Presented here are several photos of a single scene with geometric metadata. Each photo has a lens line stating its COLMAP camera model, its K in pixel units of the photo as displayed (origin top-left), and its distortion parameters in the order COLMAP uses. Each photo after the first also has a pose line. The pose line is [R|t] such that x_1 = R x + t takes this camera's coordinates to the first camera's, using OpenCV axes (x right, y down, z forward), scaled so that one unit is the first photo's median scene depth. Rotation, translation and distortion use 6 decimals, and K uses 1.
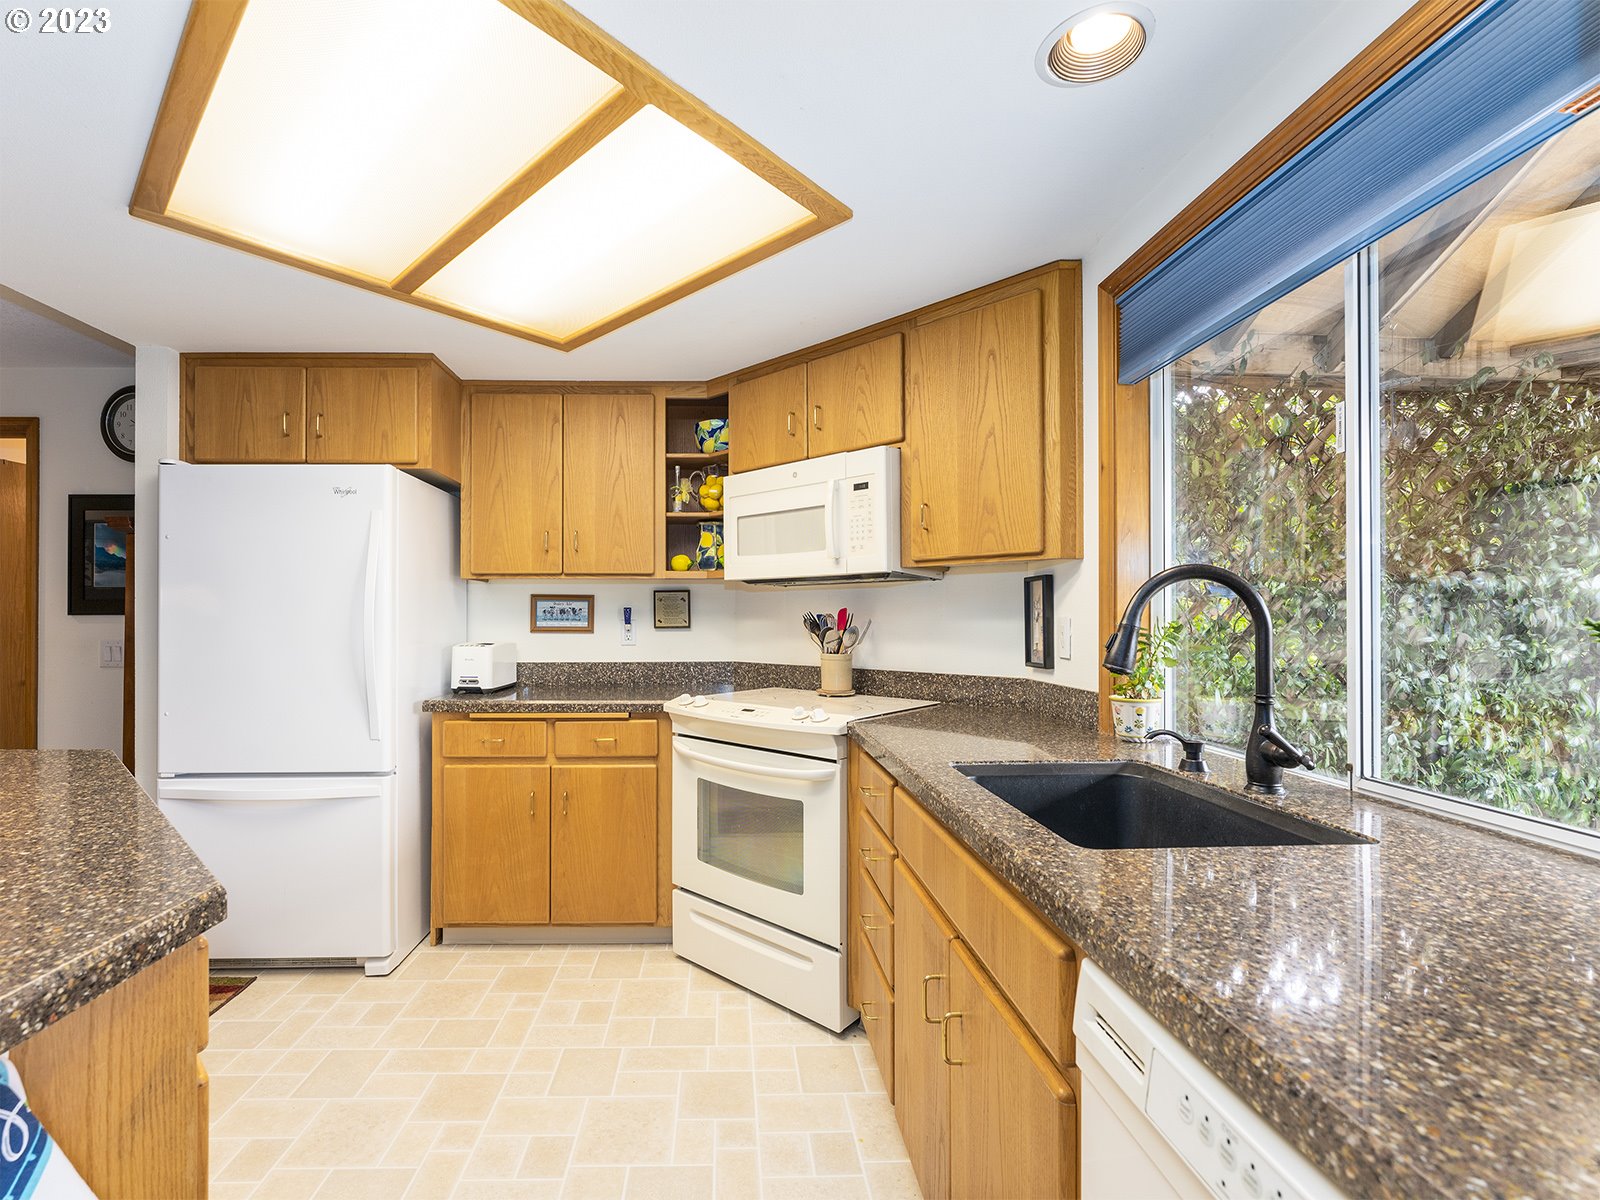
lens RADIAL K [[717.4, 0, 748.2], [0, 717.4, 617.9], [0, 0, 1]] dist [-0.000903, -0.001328]
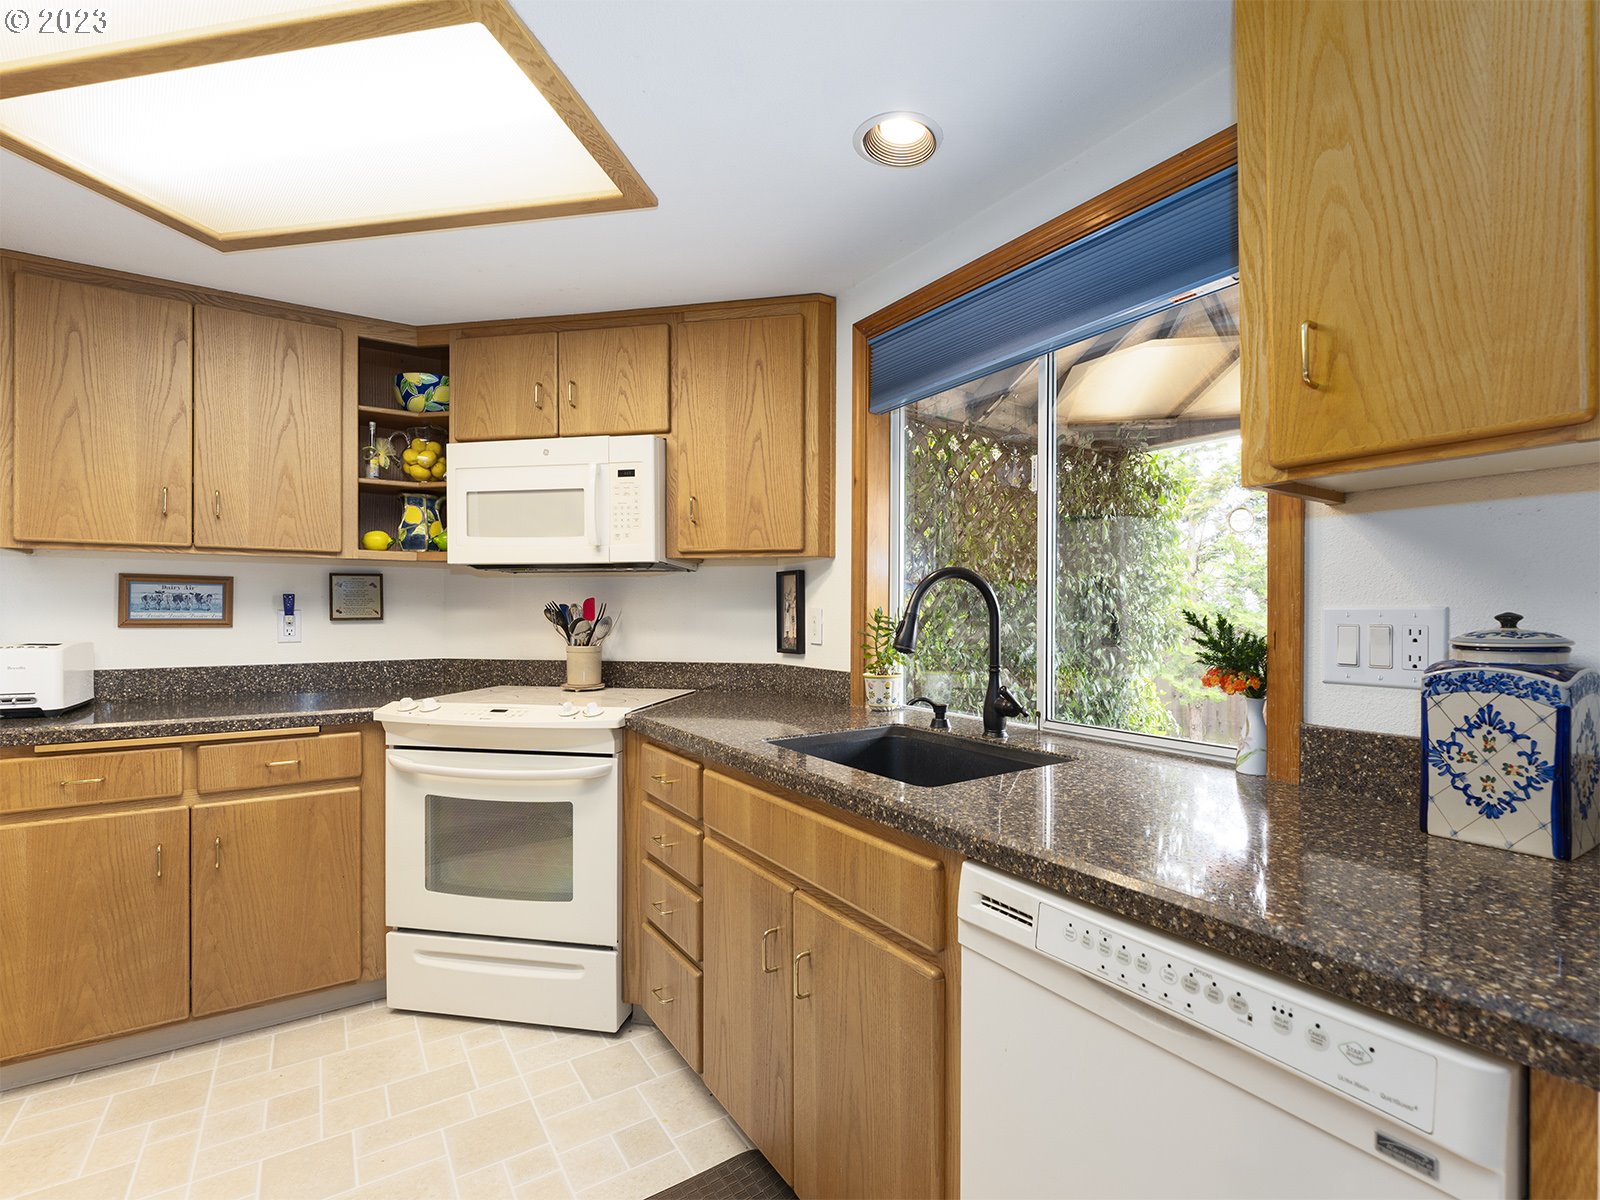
lens RADIAL K [[741.4, 0, 844.4], [0, 741.4, 617.3], [0, 0, 1]] dist [-0.004706, 0.000851]
pose [[0.835836, -0.001954, 0.548976, -0.132676], [-0.003300, 0.999958, 0.008584, 0.002821], [-0.548969, -0.008987, 0.835794, -0.006621]]
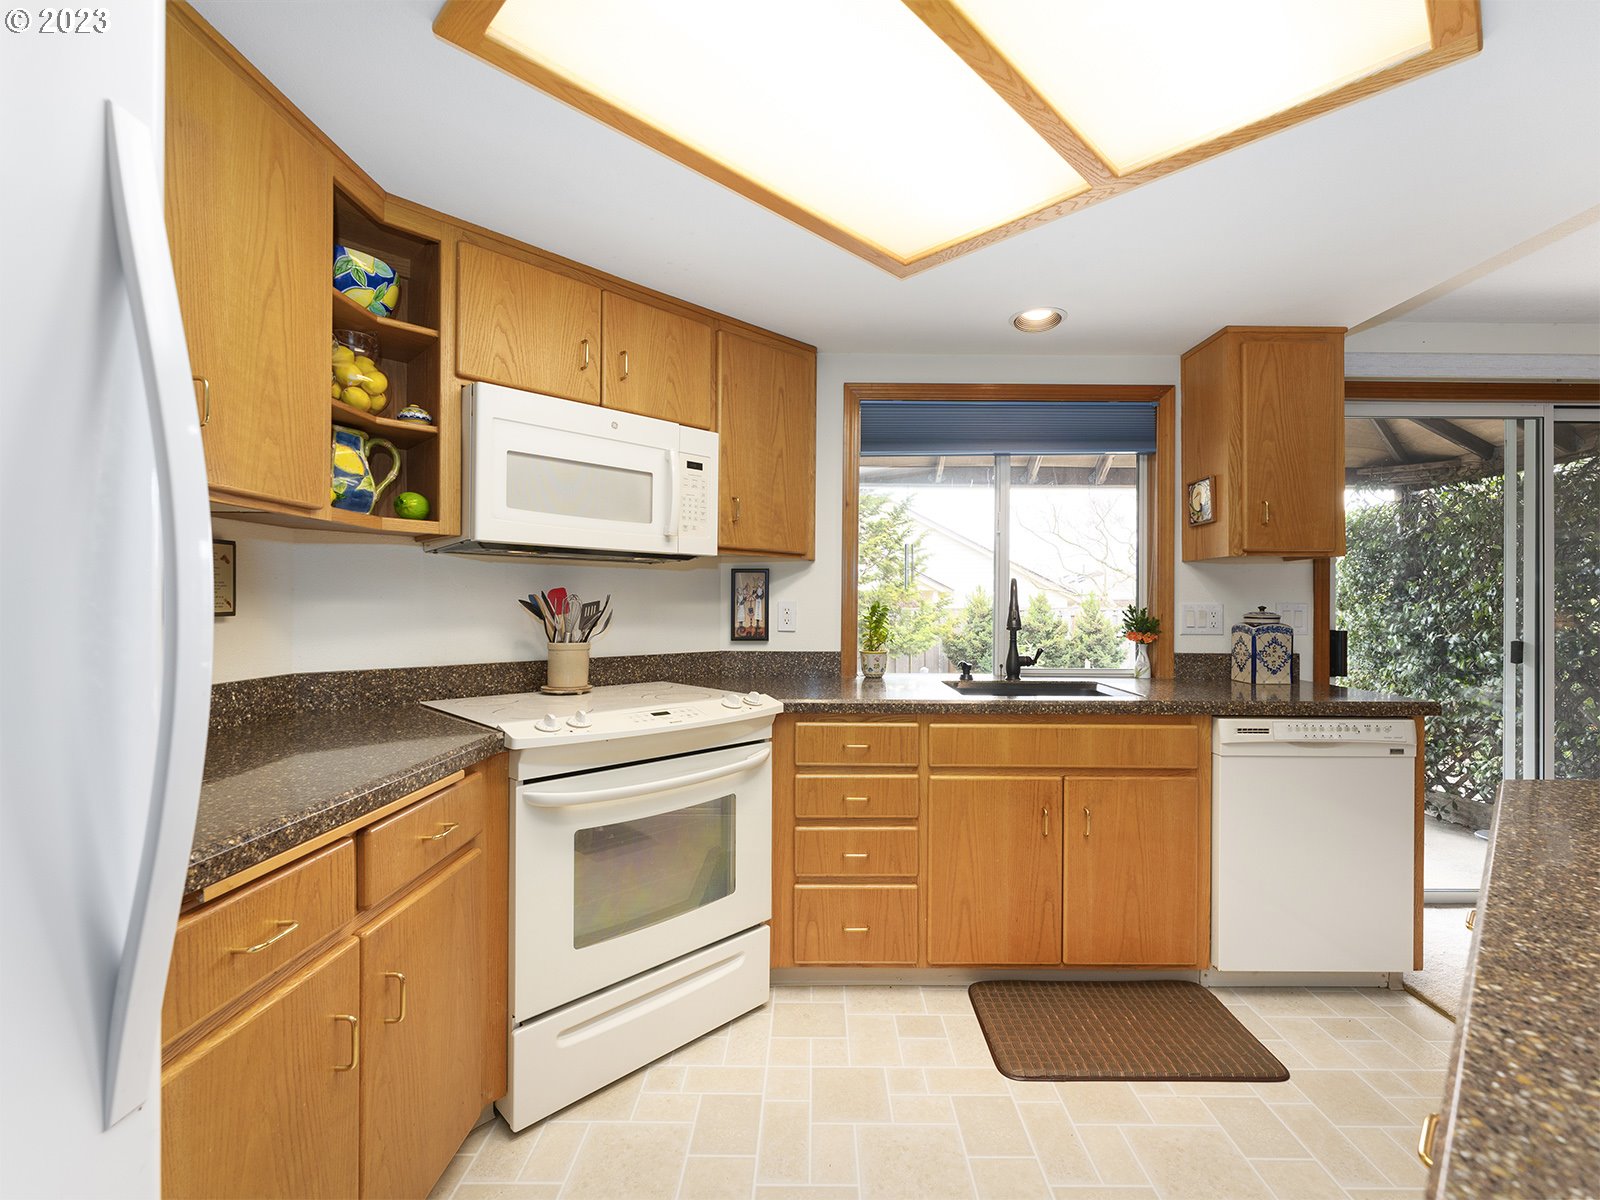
lens RADIAL K [[687.9, 0, 773.0], [0, 687.9, 610.6], [0, 0, 1]] dist [-0.002952, -0.000564]
pose [[0.064598, -0.005715, 0.997895, -0.688808], [-0.005345, 0.999967, 0.006073, 0.006803], [-0.997897, -0.005726, 0.064565, 0.743744]]
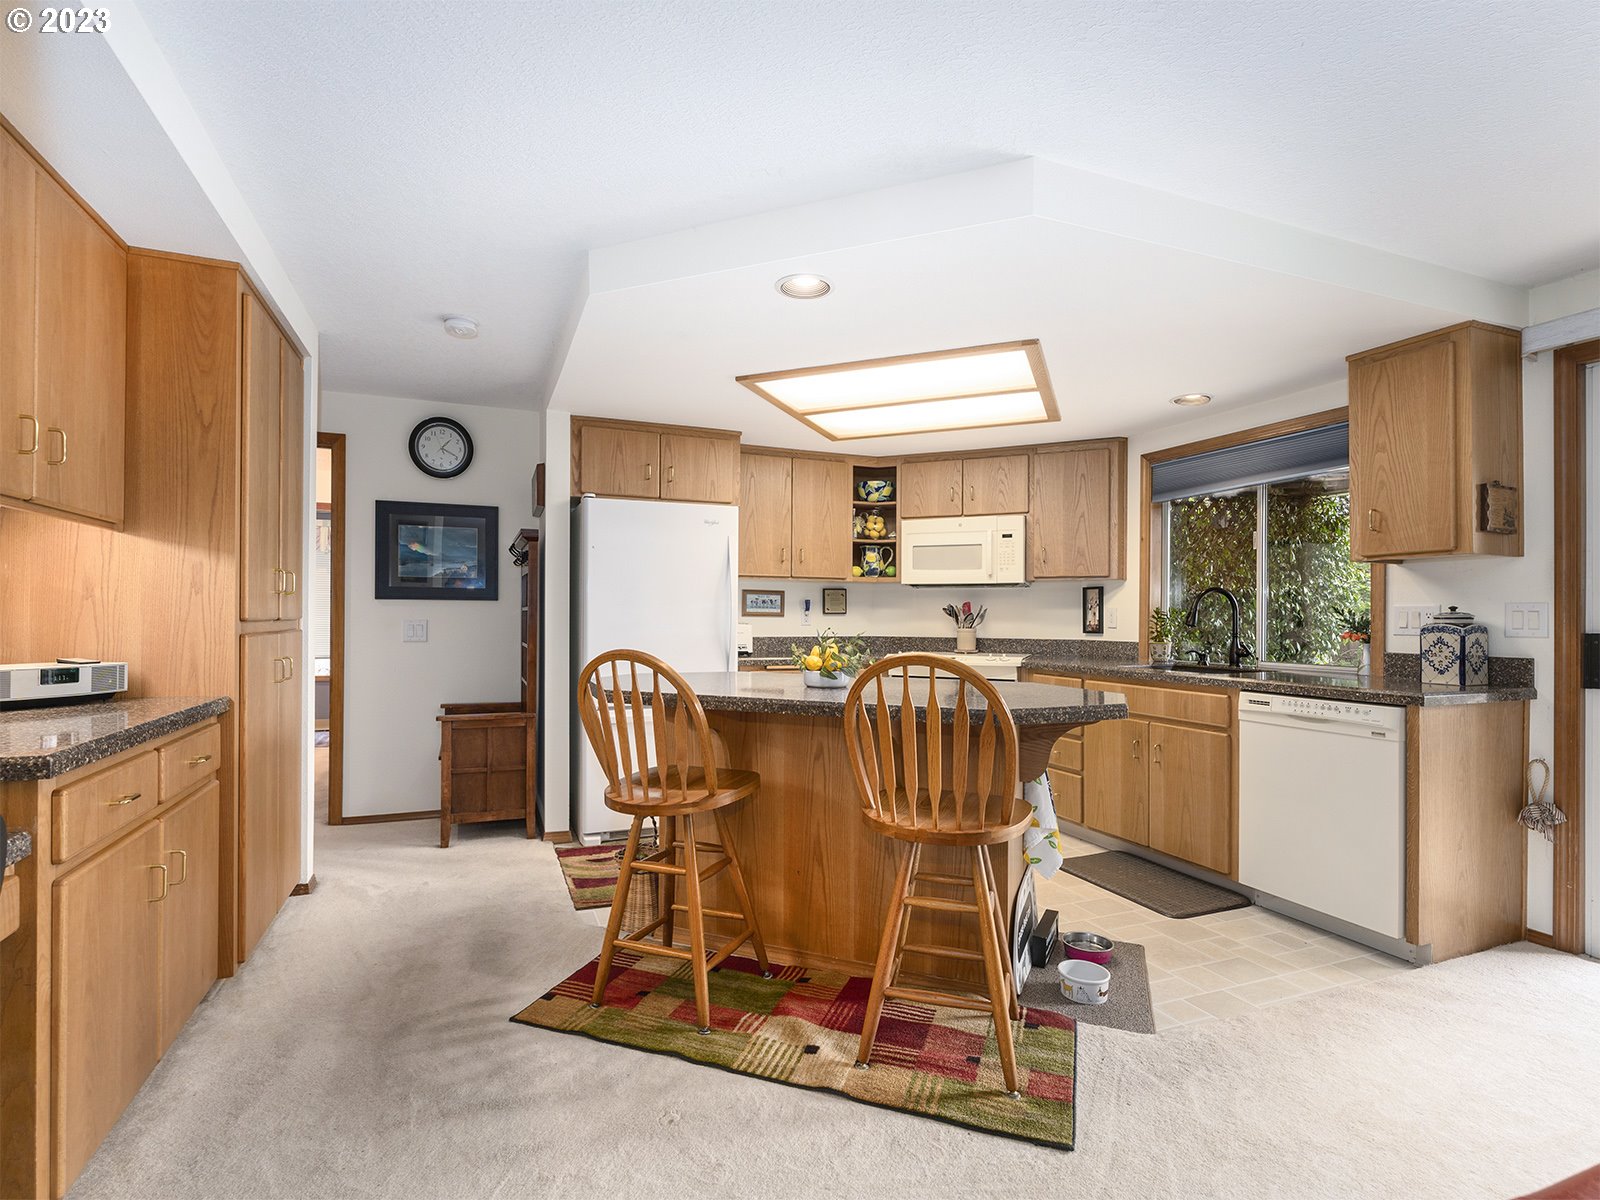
lens RADIAL K [[741.4, 0, 799.6], [0, 741.4, 615.9], [0, 0, 1]] dist [-0.004706, 0.000851]
pose [[0.944271, 0.008743, 0.329054, -0.867924], [-0.009084, 0.999959, -0.000501, 0.025042], [-0.329044, -0.002517, 0.944311, -0.556770]]
